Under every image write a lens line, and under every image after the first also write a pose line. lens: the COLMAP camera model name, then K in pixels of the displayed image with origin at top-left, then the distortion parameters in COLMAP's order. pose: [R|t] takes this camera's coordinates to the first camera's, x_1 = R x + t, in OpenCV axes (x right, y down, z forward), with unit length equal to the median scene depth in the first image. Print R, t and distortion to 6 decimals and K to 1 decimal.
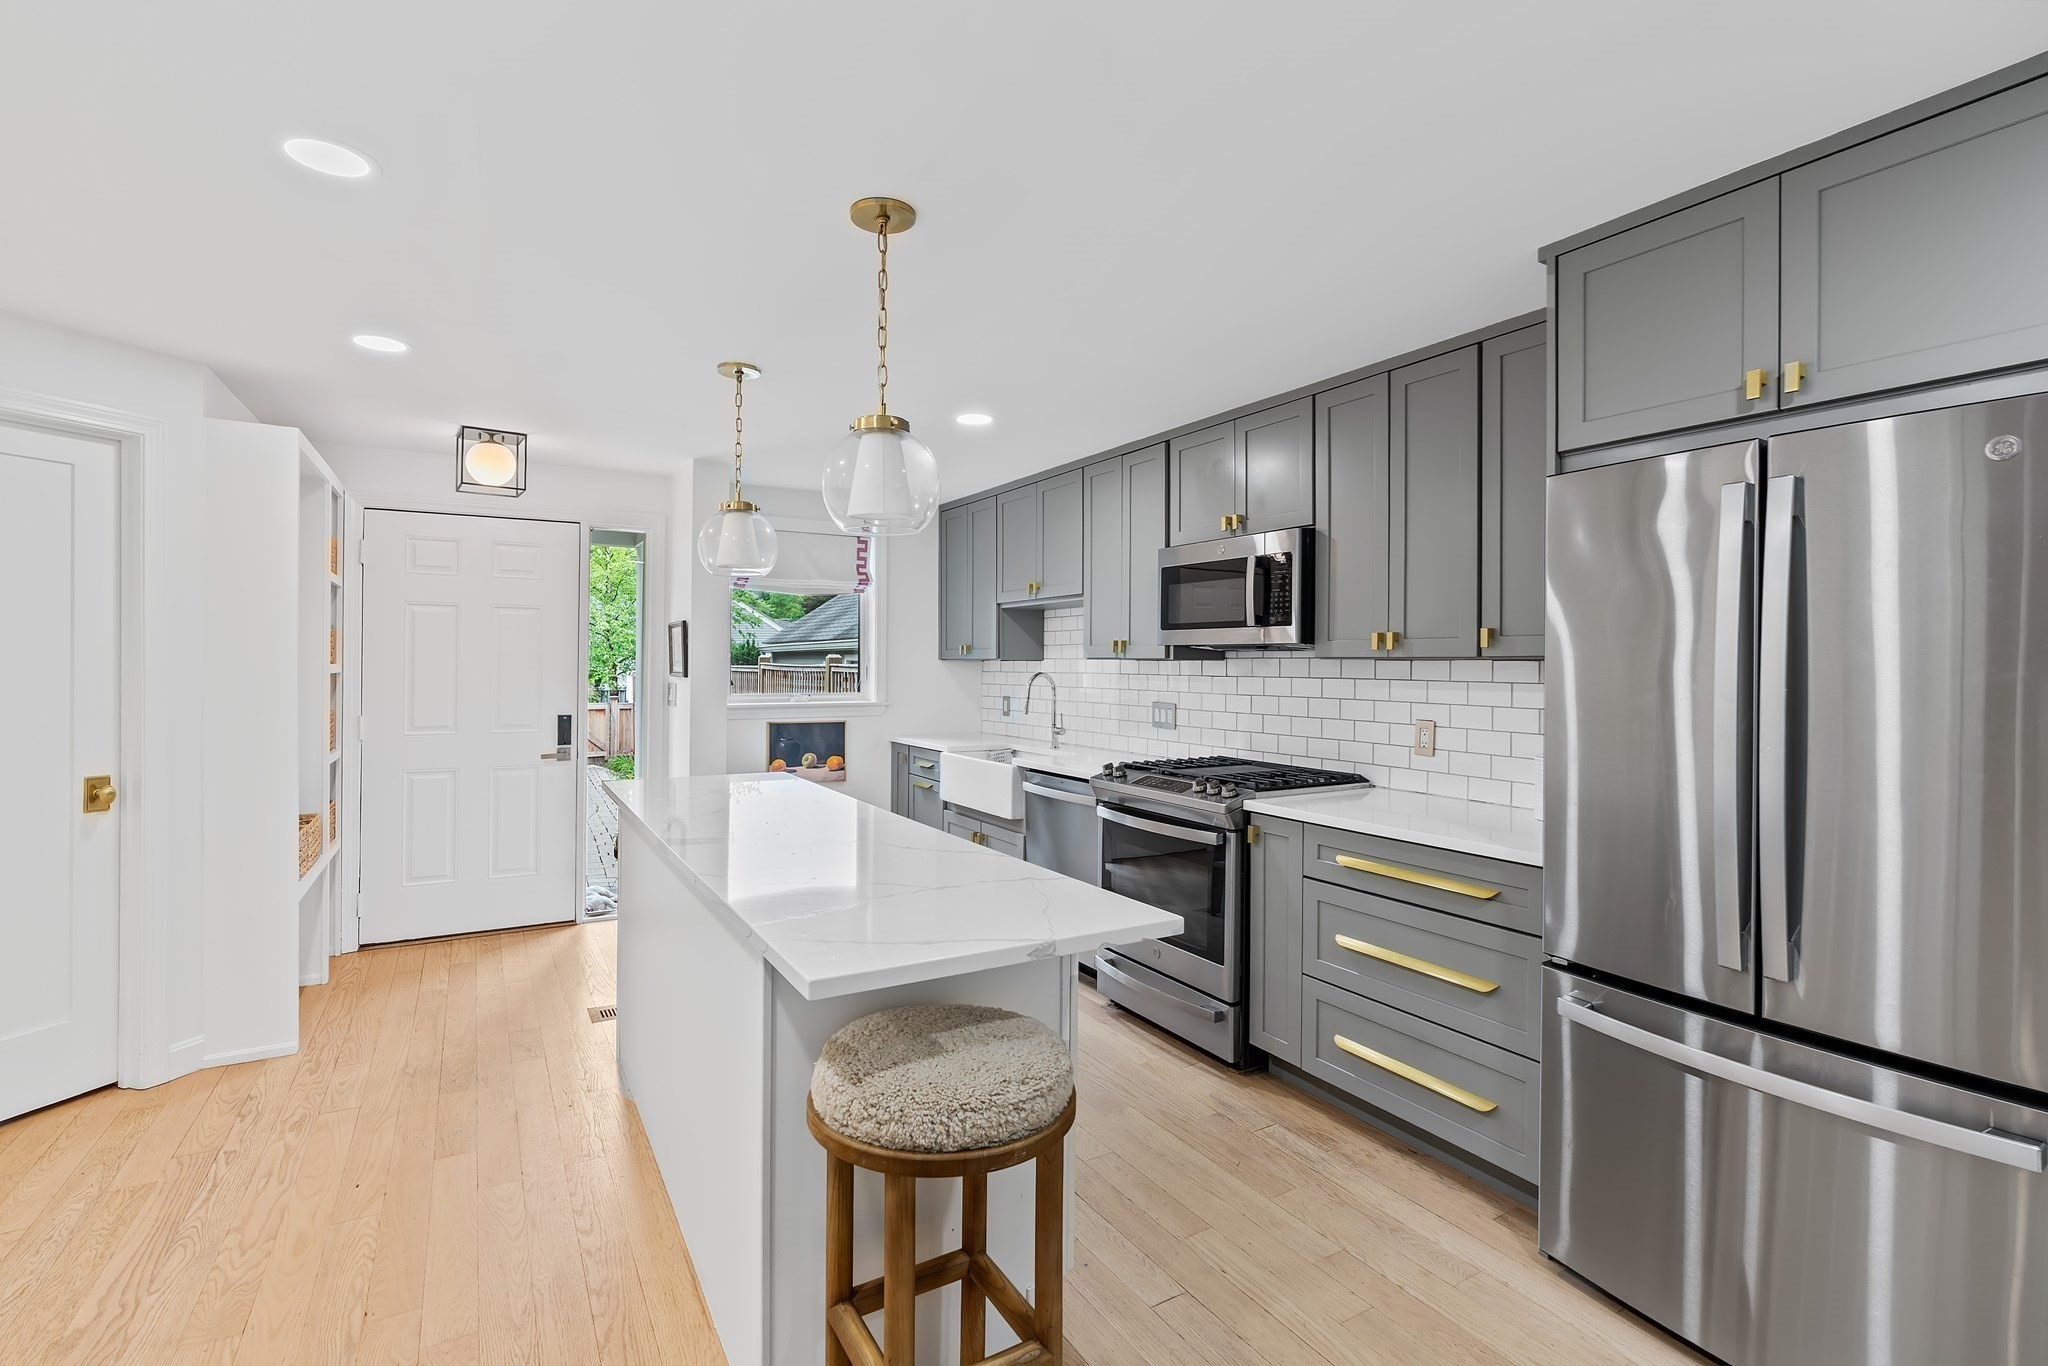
lens RADIAL K [[920.9, 0, 1011.6], [0, 920.9, 663.8], [0, 0, 1]] dist [-0.011077, 0.005816]
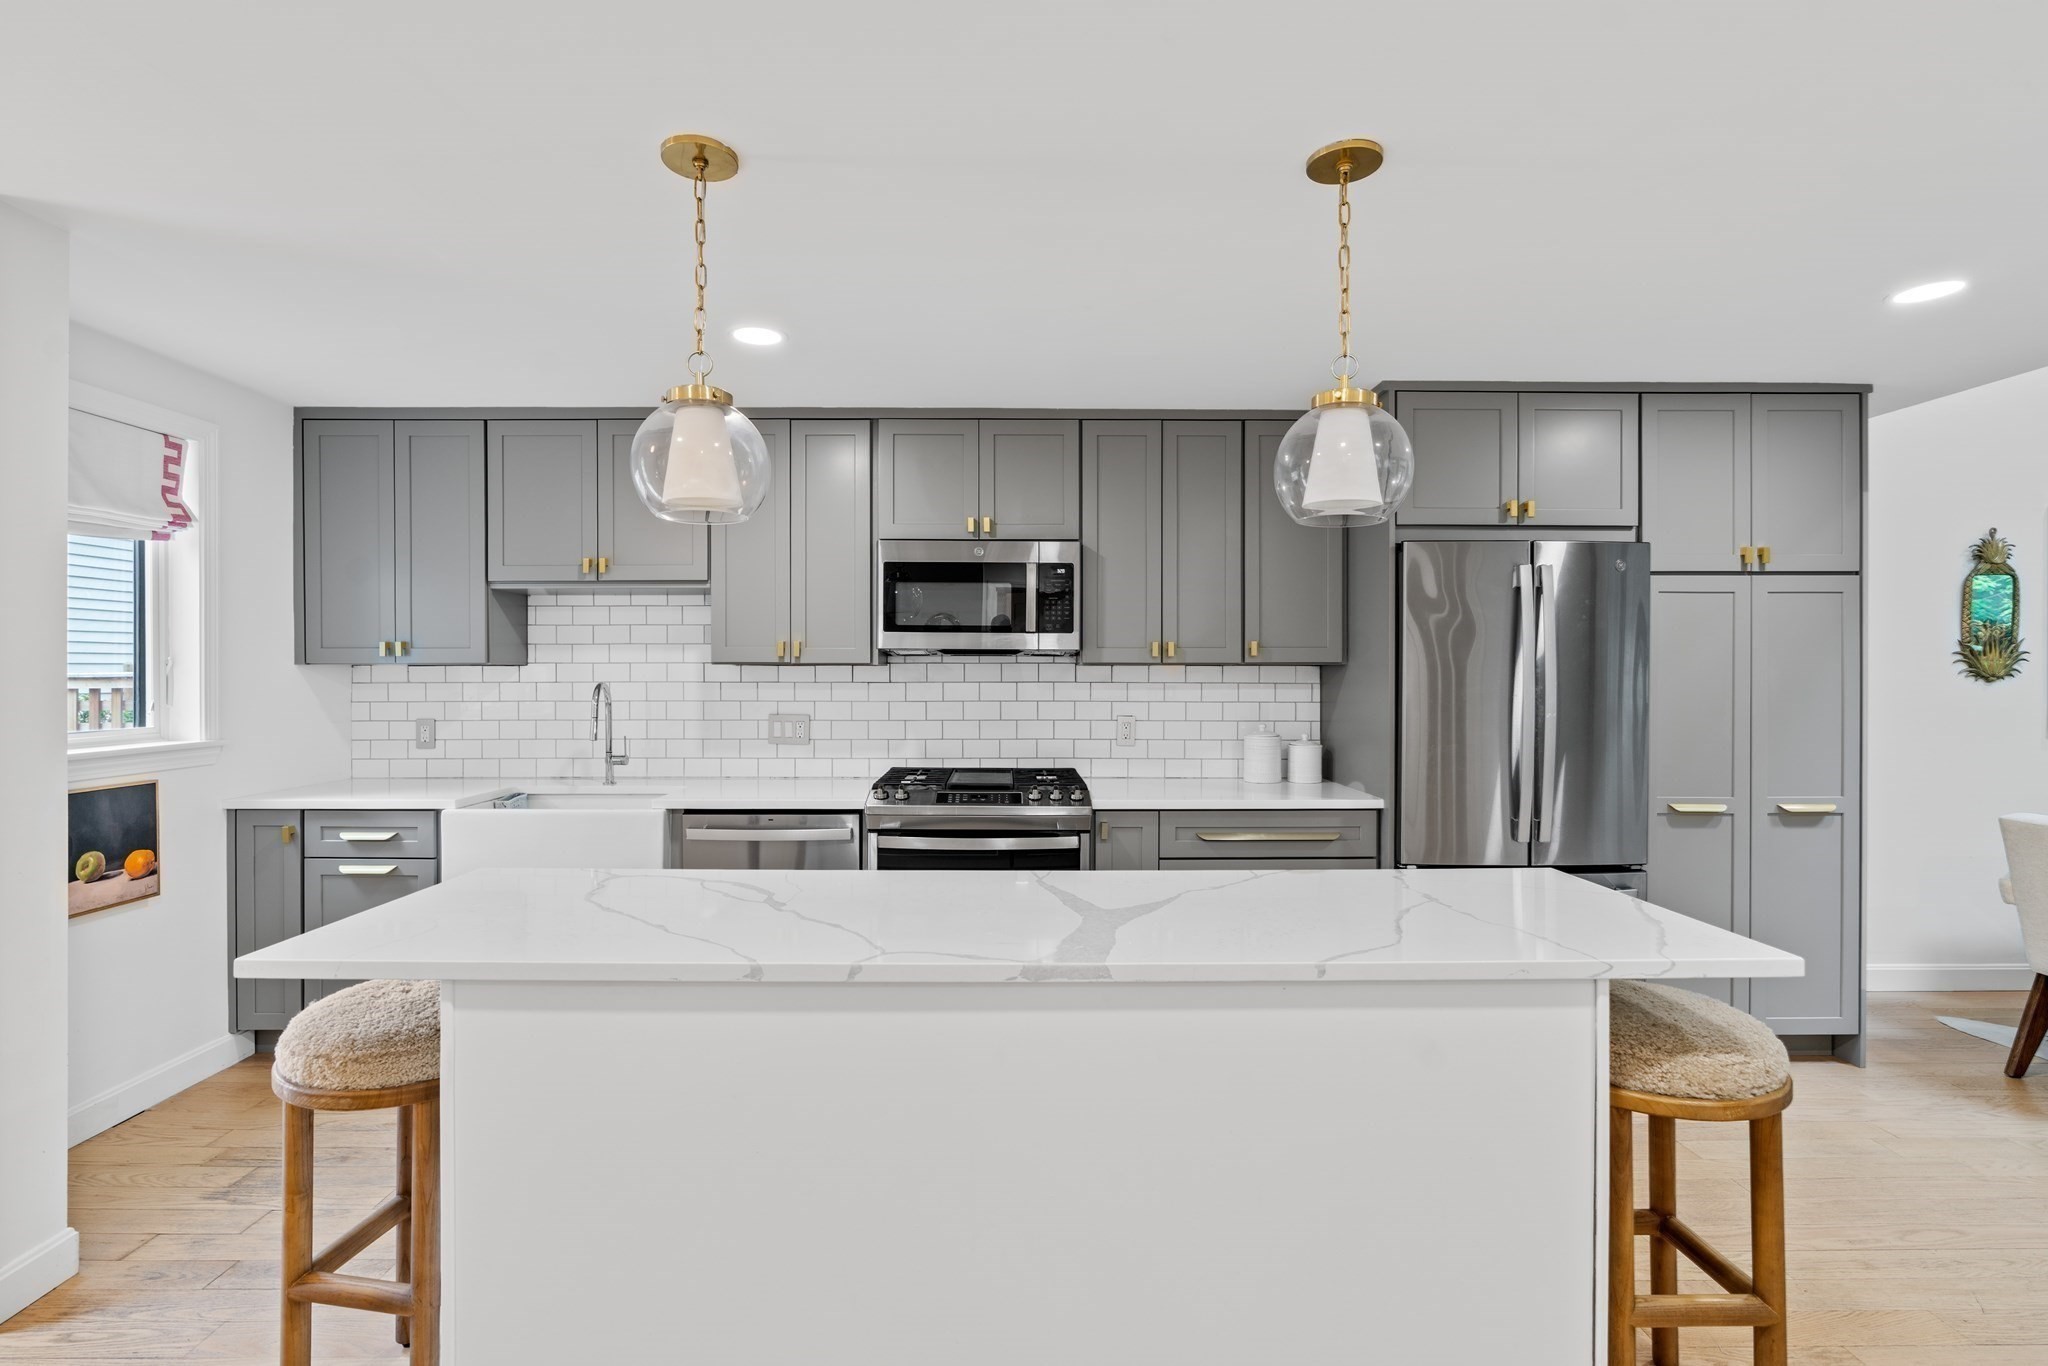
lens RADIAL K [[920.9, 0, 1008.9], [0, 920.9, 680.6], [0, 0, 1]] dist [-0.011077, 0.005816]
pose [[0.501597, -0.013827, 0.864991, -0.570795], [0.003246, 0.999895, 0.014102, -0.001440], [-0.865096, -0.004266, 0.501589, 0.461502]]
